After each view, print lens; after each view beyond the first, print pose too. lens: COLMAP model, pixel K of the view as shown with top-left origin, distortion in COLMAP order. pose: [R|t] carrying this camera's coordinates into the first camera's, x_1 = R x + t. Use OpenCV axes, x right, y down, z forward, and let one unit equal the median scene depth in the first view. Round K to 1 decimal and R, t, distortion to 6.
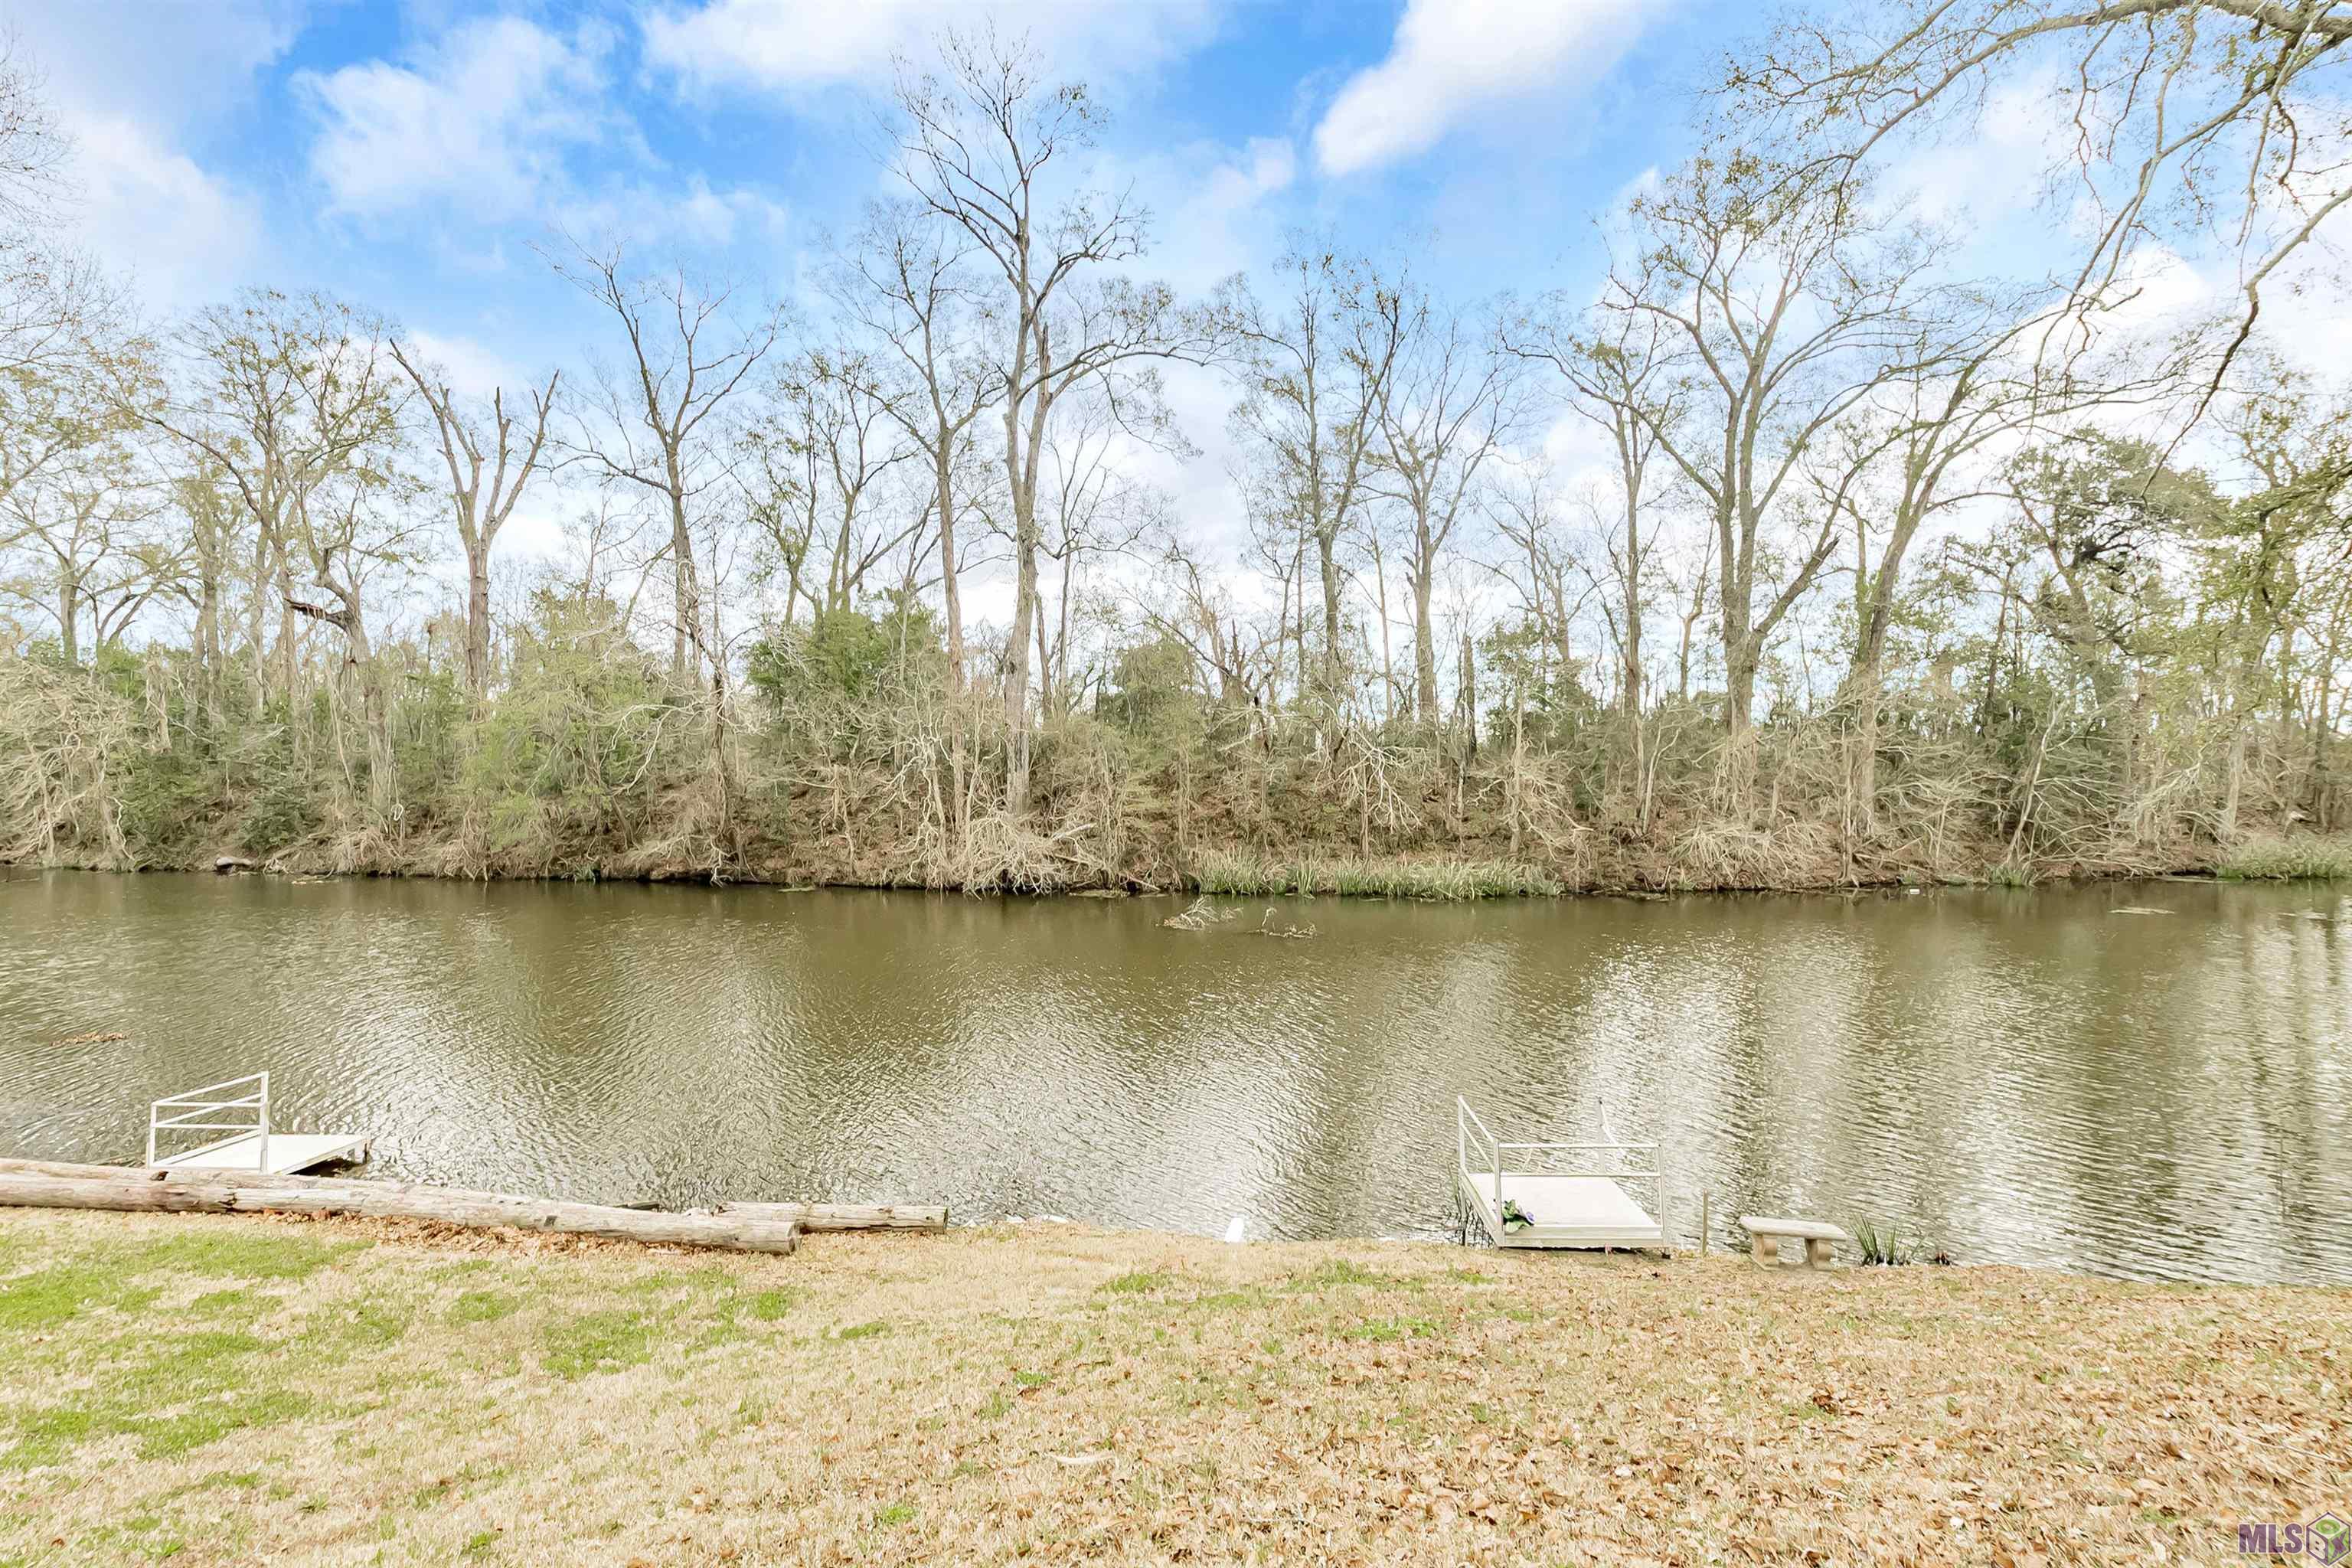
lens RADIAL K [[1067.7, 0, 1177.7], [0, 1067.7, 745.6], [0, 0, 1]] dist [-0.006317, 0.002486]
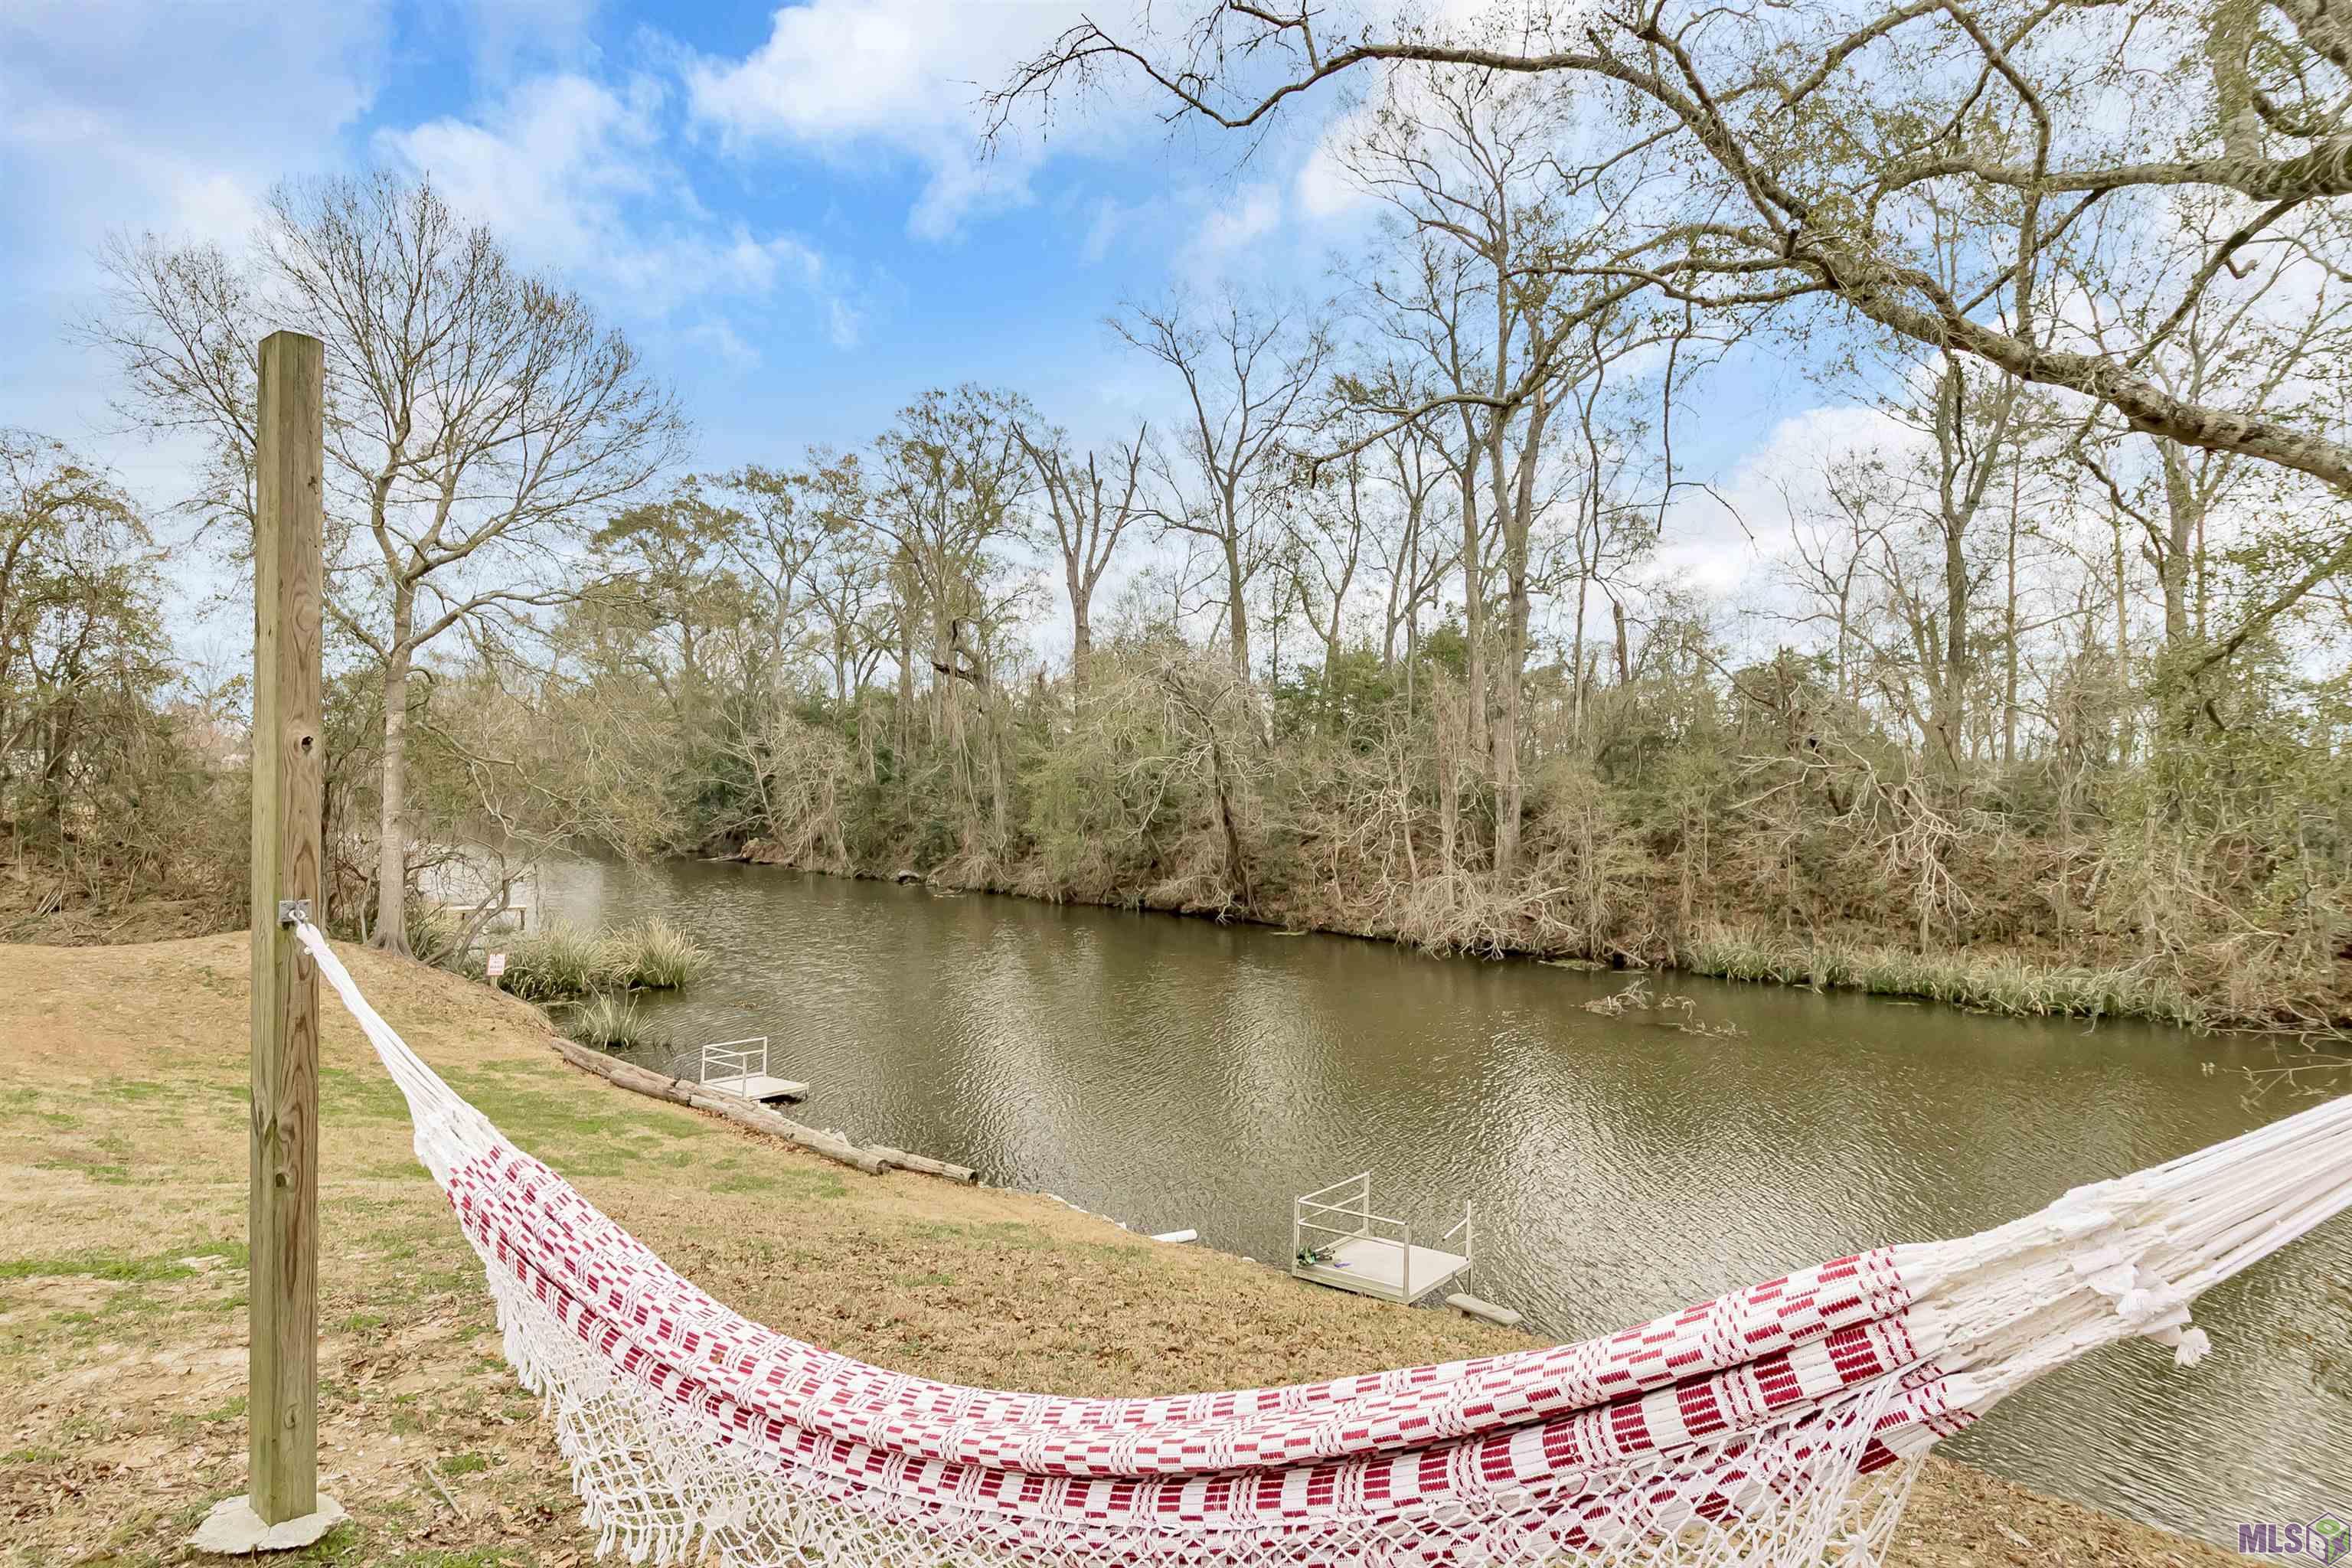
lens RADIAL K [[1289.8, 0, 1189.3], [0, 1289.8, 788.2], [0, 0, 1]] dist [-0.008028, -0.005313]
pose [[0.839398, 0.015559, -0.543294, 0.224733], [-0.000524, 0.999613, 0.027818, -0.037585], [0.543516, -0.023066, 0.839082, -0.083187]]
